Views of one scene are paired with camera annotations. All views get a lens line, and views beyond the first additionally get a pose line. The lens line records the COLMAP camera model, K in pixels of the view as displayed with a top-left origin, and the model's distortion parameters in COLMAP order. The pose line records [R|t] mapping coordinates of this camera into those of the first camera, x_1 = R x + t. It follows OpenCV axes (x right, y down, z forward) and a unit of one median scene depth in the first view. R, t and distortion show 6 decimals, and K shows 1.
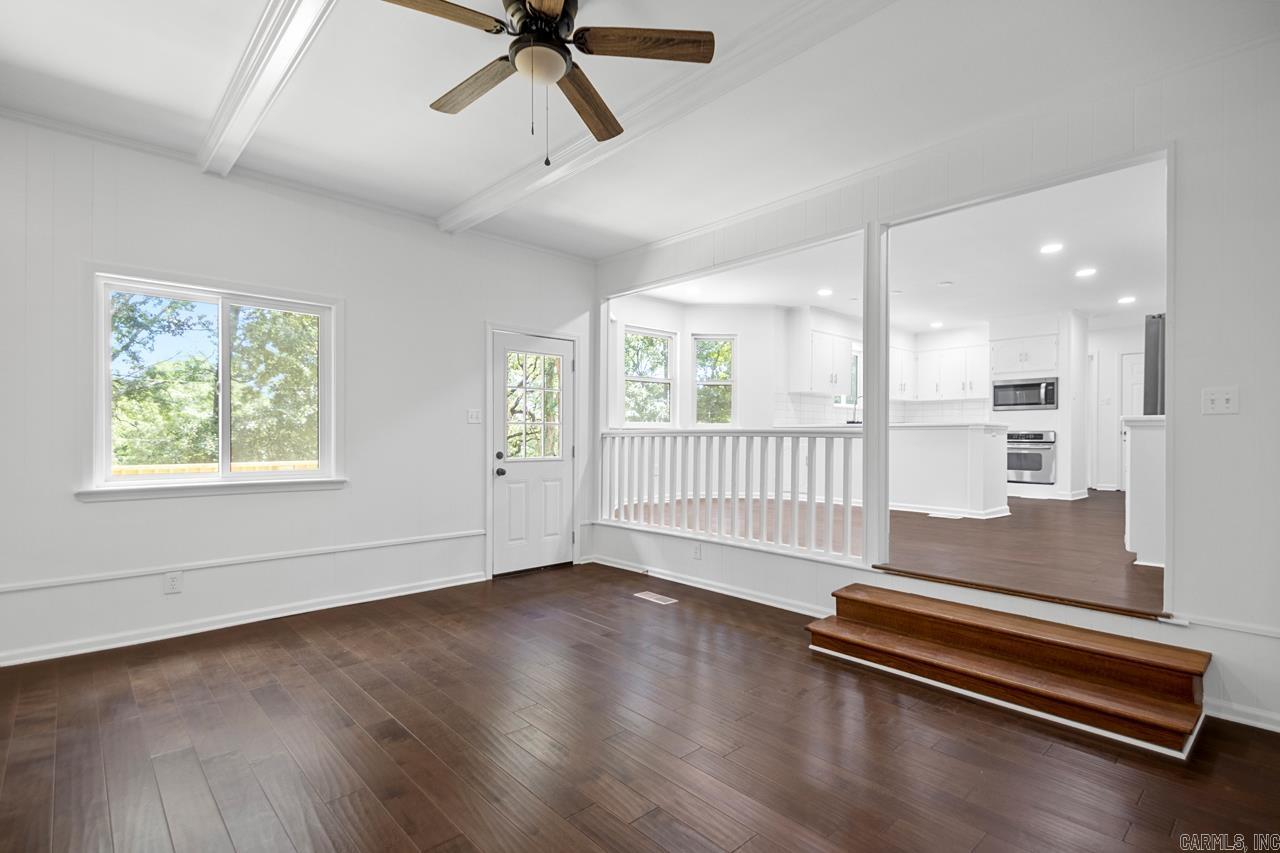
lens RADIAL K [[615.8, 0, 652.7], [0, 615.8, 436.7], [0, 0, 1]] dist [0.032074, 0.000405]
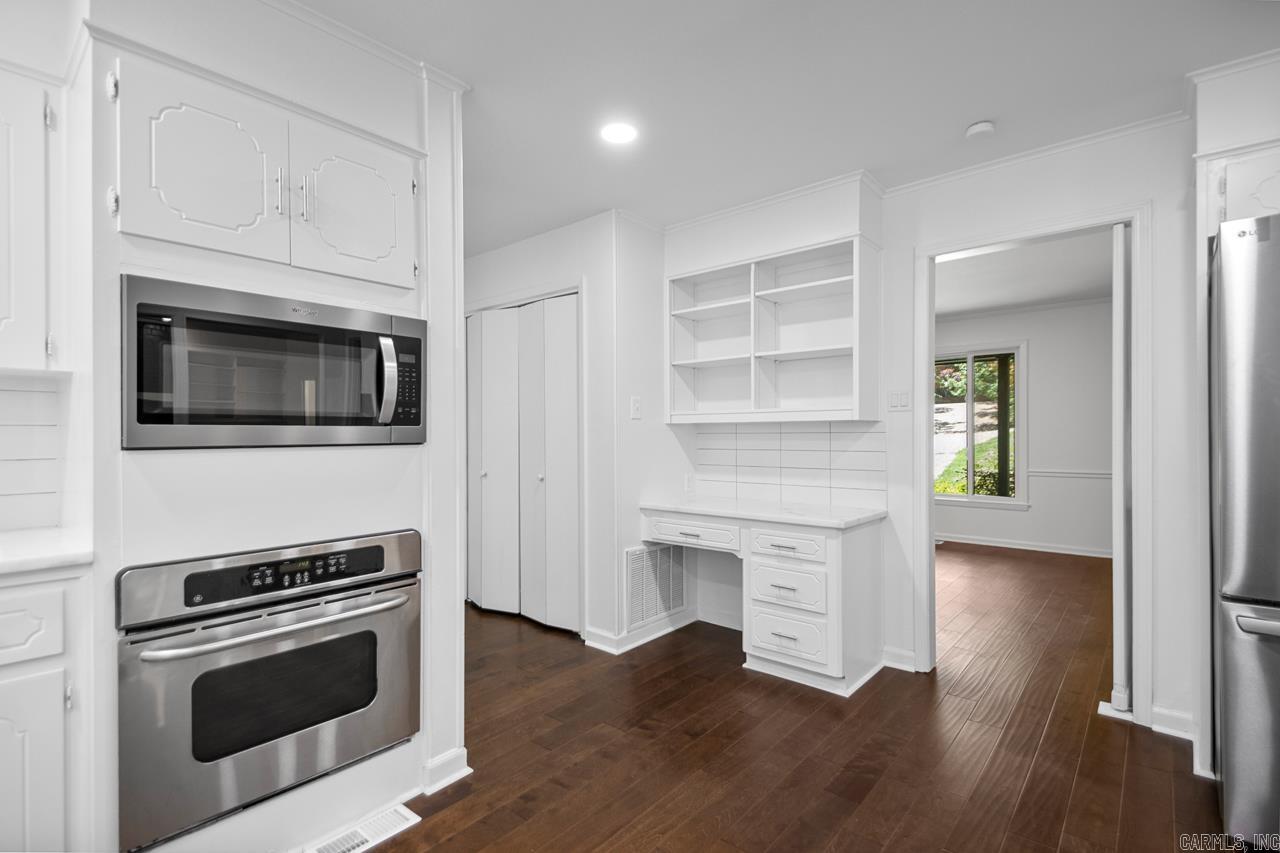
lens RADIAL K [[599.7, 0, 656.7], [0, 599.7, 432.5], [0, 0, 1]] dist [0.035088, -0.014140]
pose [[-0.118791, -0.003249, 0.992914, 0.385585], [0.004416, 0.999983, 0.003800, -0.049301], [-0.992909, 0.004837, -0.118775, 0.930459]]
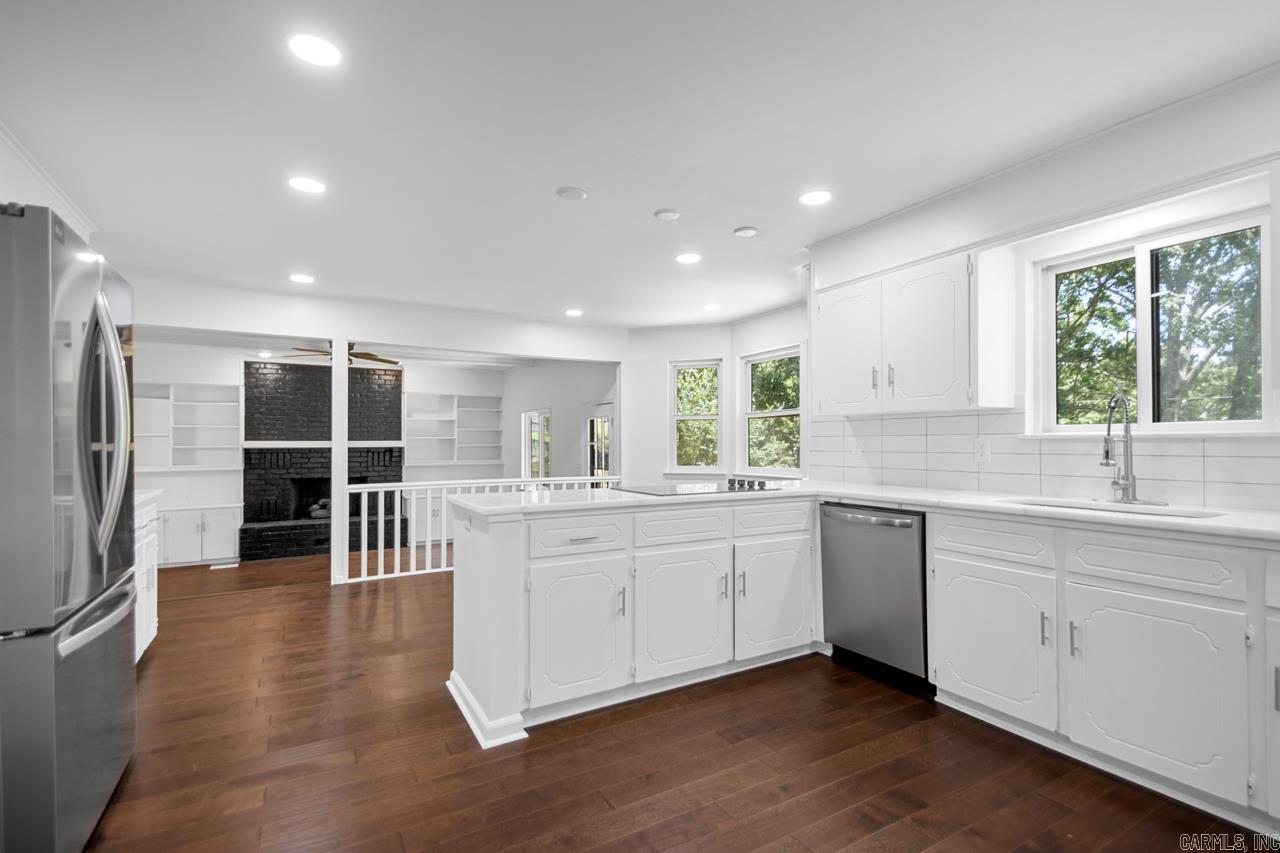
lens RADIAL K [[599.7, 0, 658.1], [0, 599.7, 443.6], [0, 0, 1]] dist [0.035088, -0.014140]
pose [[-0.210939, -0.004212, -0.977490, 0.720771], [0.000413, 0.999990, -0.004398, -0.046822], [0.977499, -0.001331, -0.210935, 0.931686]]
